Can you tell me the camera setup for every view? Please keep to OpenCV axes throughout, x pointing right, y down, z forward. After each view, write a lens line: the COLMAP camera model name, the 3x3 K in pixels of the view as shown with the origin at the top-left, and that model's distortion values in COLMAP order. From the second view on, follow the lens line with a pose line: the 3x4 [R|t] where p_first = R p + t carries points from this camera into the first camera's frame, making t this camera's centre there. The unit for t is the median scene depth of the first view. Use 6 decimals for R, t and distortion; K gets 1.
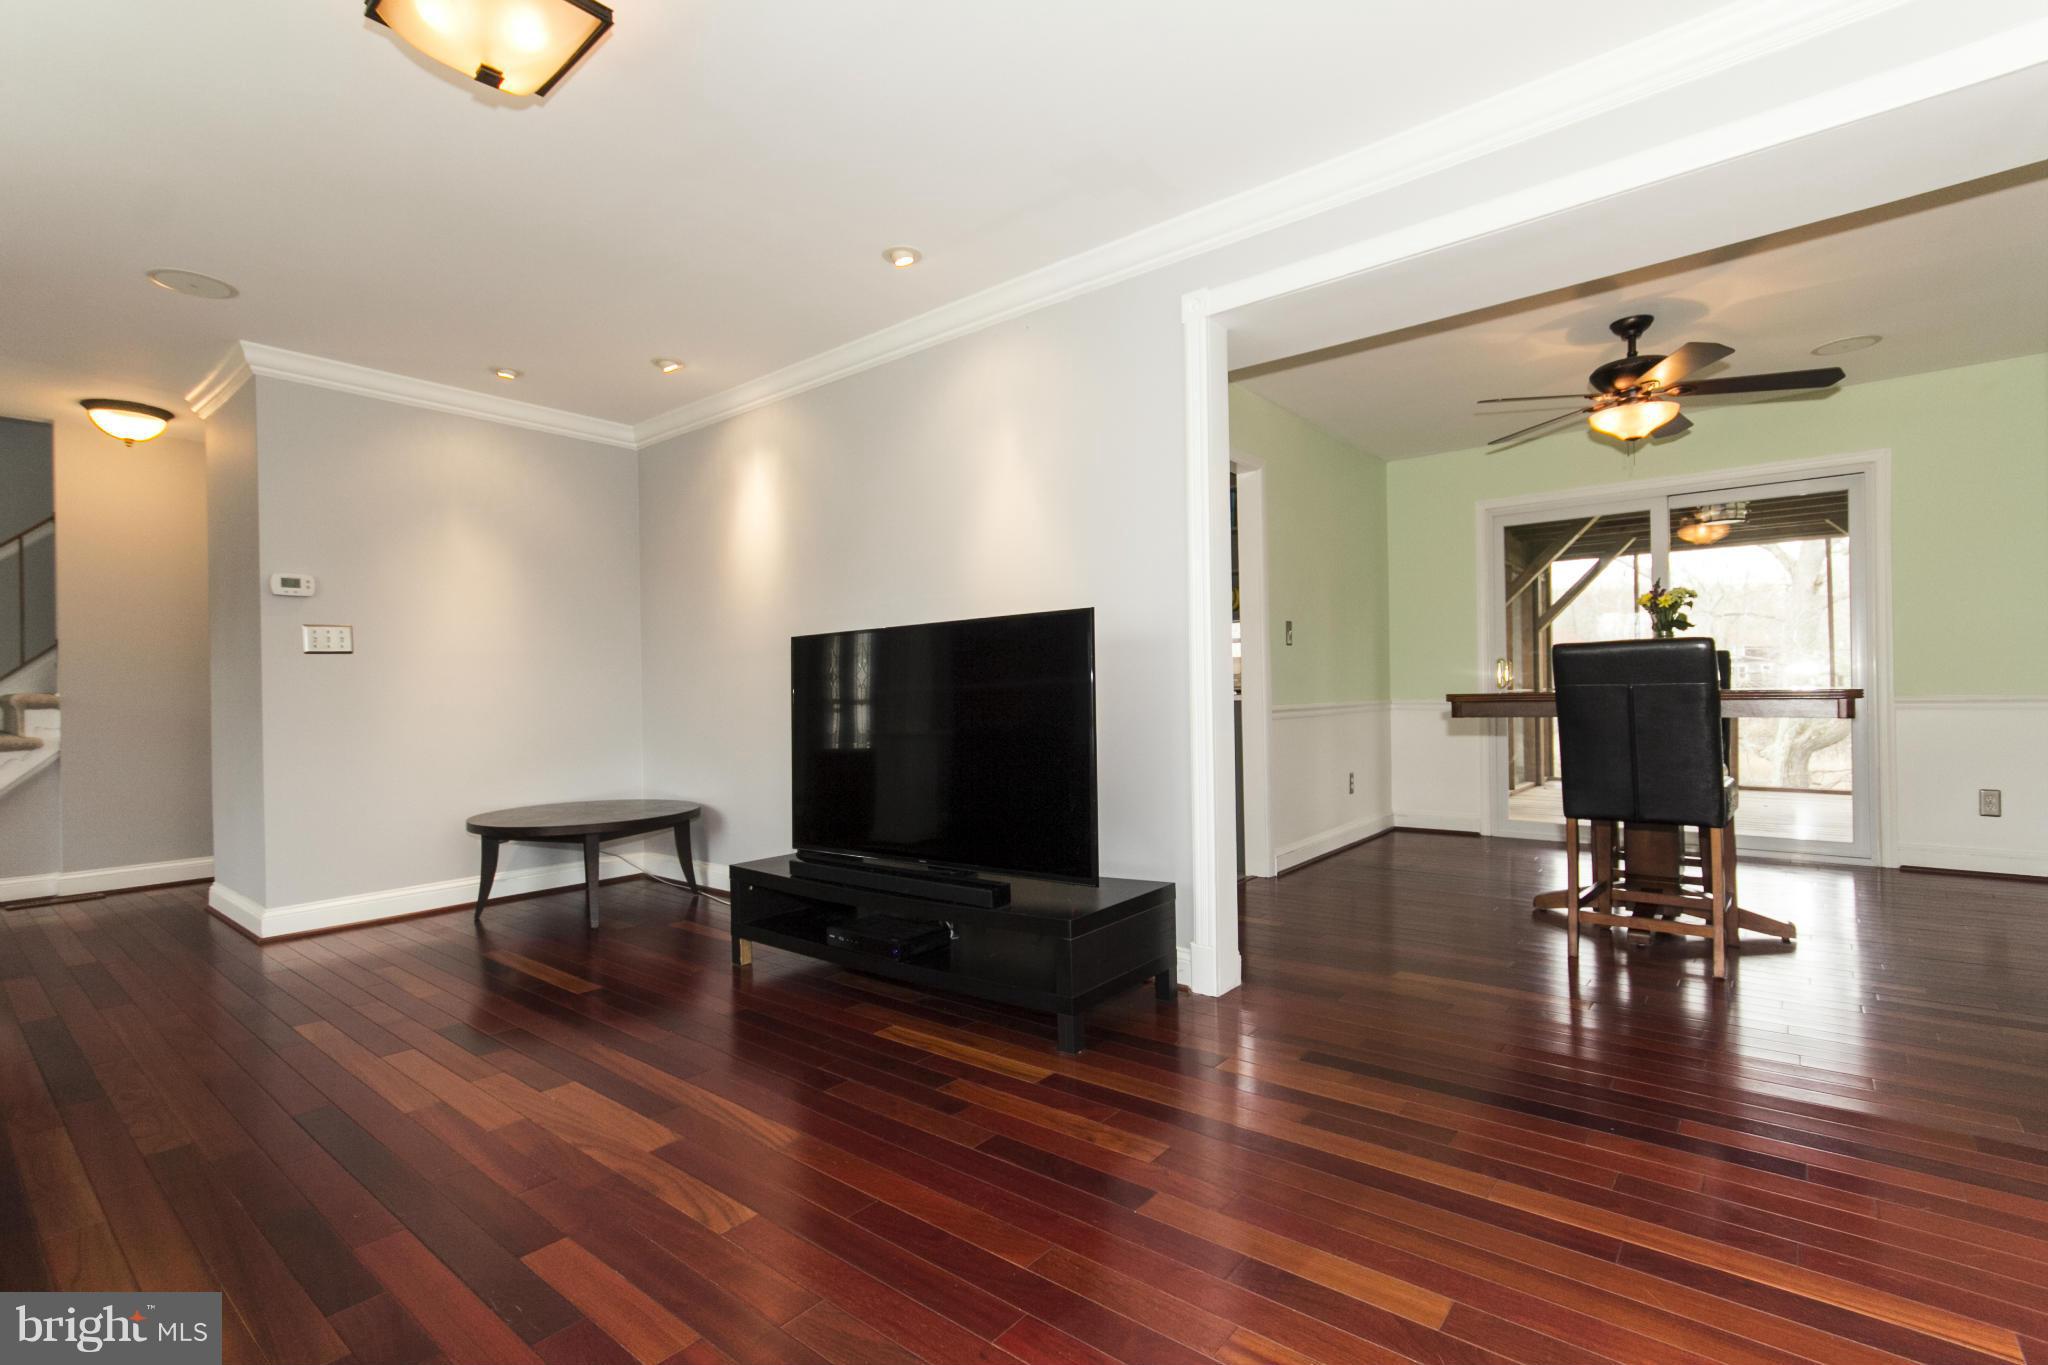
lens RADIAL K [[940.6, 0, 1024.0], [0, 940.6, 682.5], [0, 0, 1]] dist [-0.003233, -0.000049]
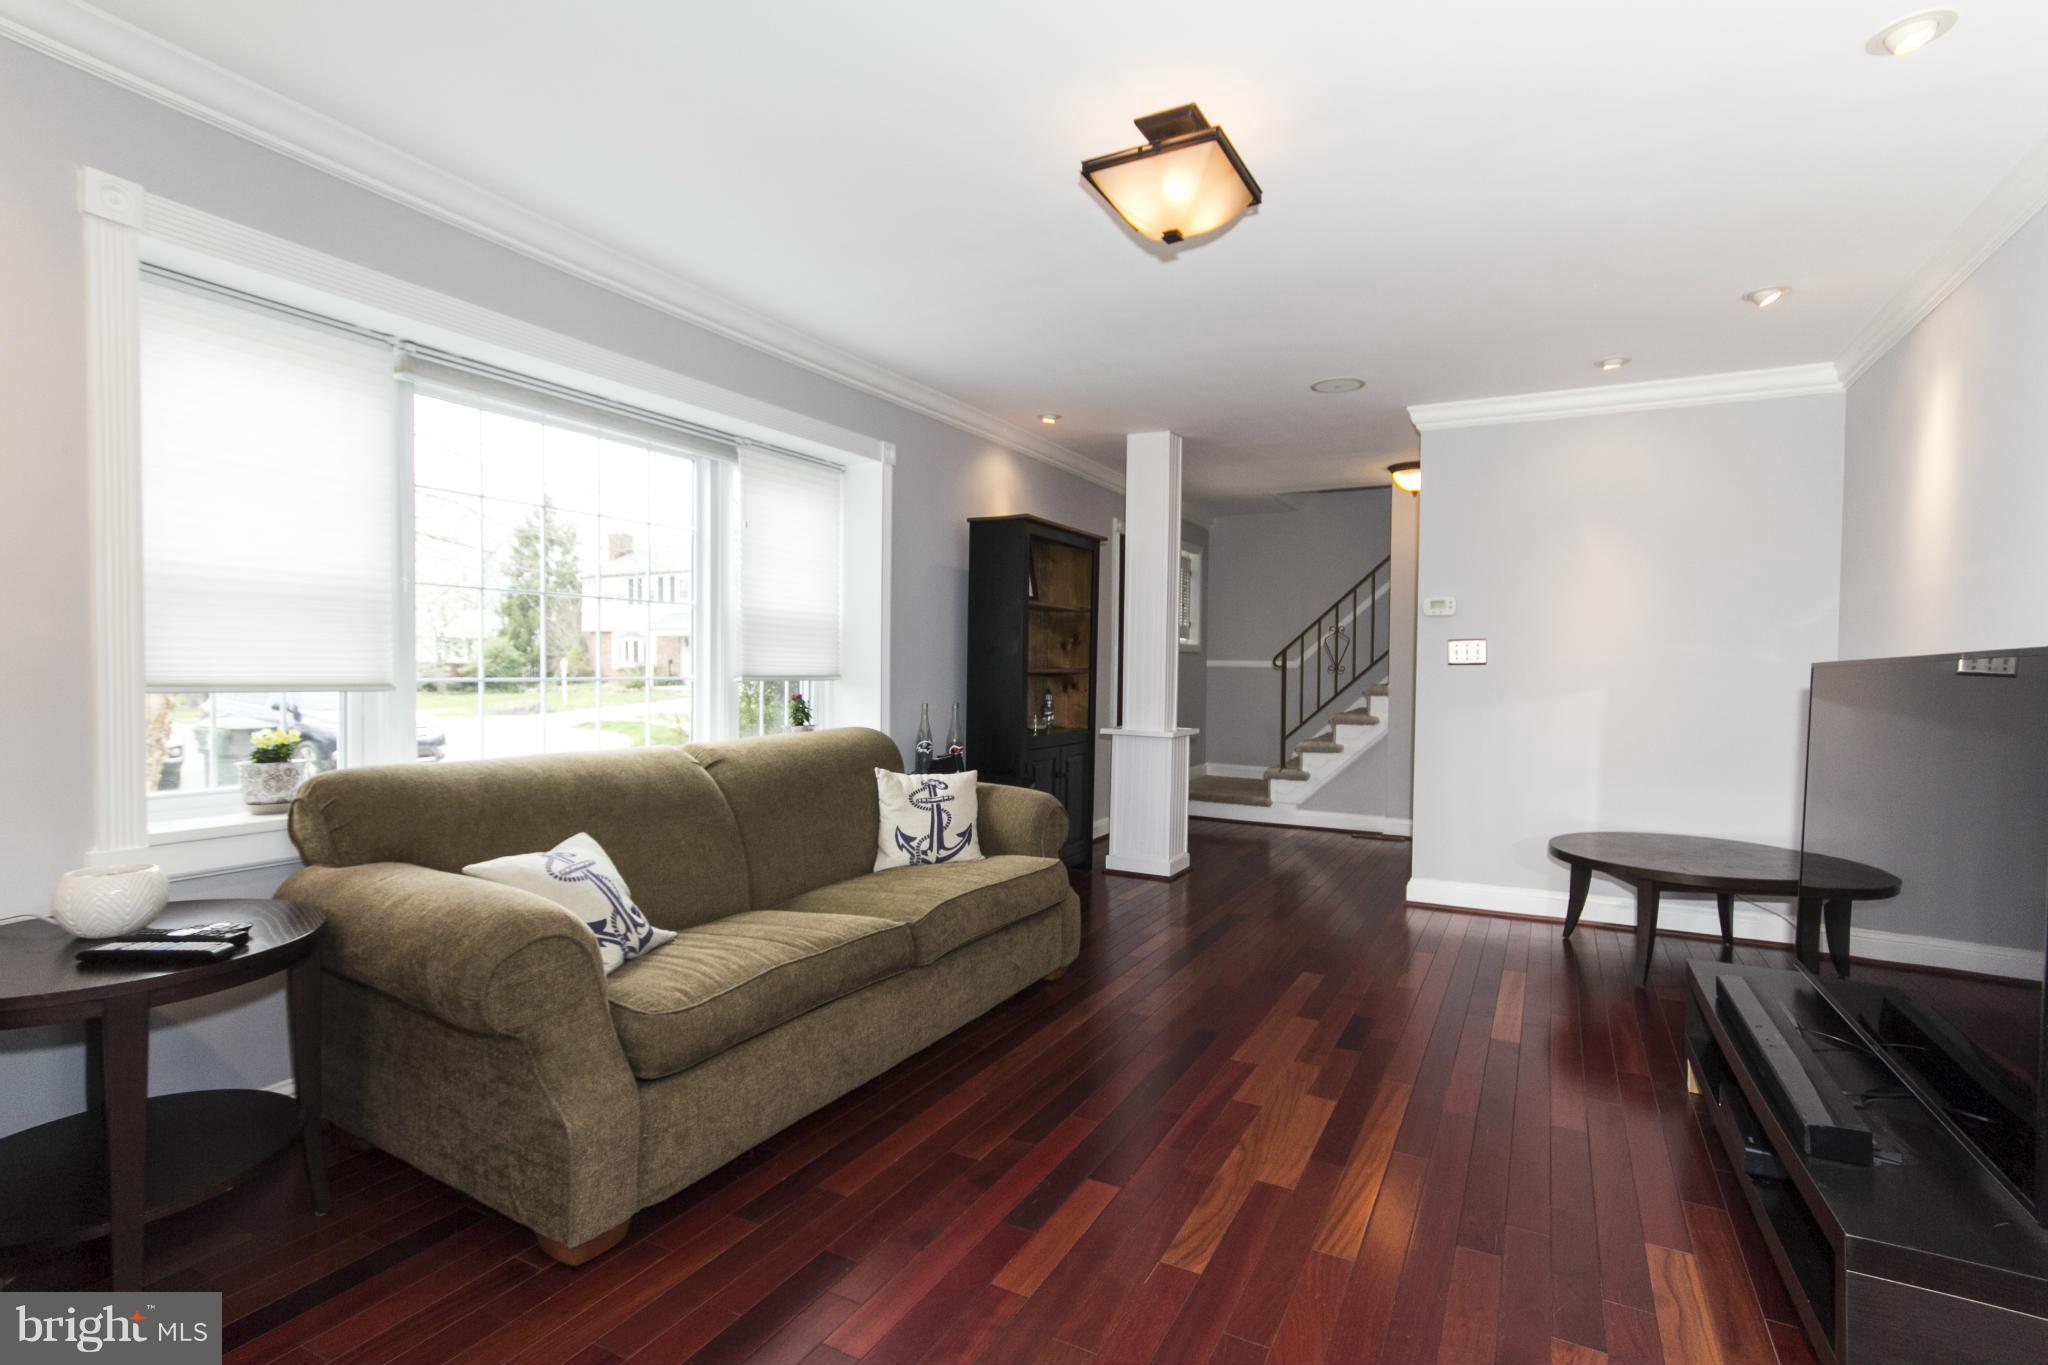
lens RADIAL K [[965.9, 0, 1024.0], [0, 965.9, 682.5], [0, 0, 1]] dist [-0.002335, 0.000037]
pose [[0.189536, 0.036550, -0.981193, 0.288568], [-0.002411, 0.999321, 0.036760, -0.049511], [0.981871, -0.004602, 0.189495, 0.256438]]
